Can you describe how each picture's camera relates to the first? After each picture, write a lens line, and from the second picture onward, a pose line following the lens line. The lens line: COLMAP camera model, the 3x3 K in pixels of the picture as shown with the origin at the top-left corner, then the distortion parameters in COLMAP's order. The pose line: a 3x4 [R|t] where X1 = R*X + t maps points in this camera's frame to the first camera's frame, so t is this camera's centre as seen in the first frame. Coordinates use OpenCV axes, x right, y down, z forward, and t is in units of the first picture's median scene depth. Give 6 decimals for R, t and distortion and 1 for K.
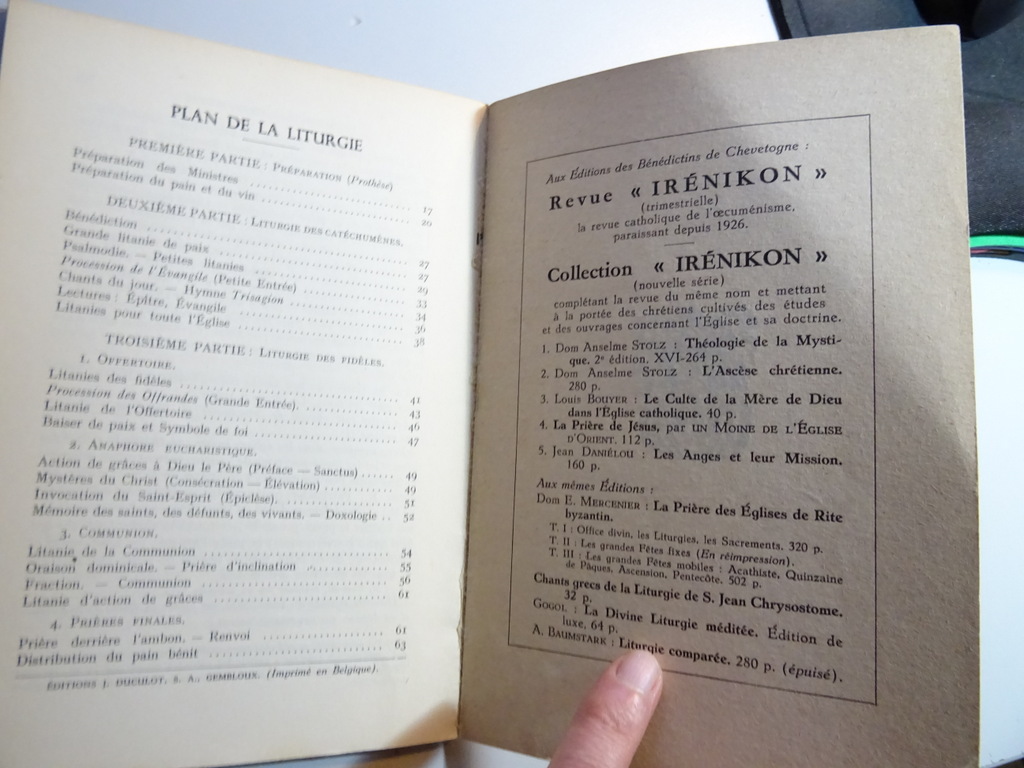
lens RADIAL K [[718.8, 0, 505.4], [0, 718.8, 385.2], [0, 0, 1]] dist [0.024360, -0.038127]
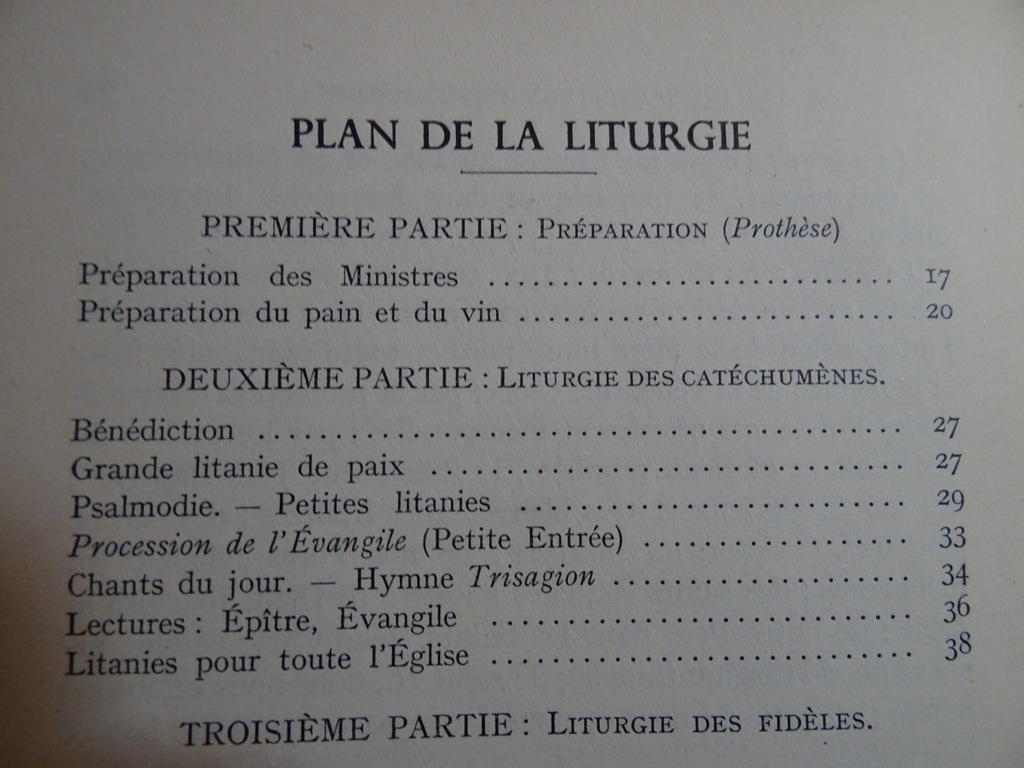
lens RADIAL K [[718.8, 0, 520.5], [0, 718.8, 395.0], [0, 0, 1]] dist [0.024360, -0.038127]
pose [[0.953298, -0.078702, -0.291598, -0.238504], [0.083615, 0.996488, 0.004406, -0.229206], [0.290228, -0.028582, 0.956531, 0.659043]]
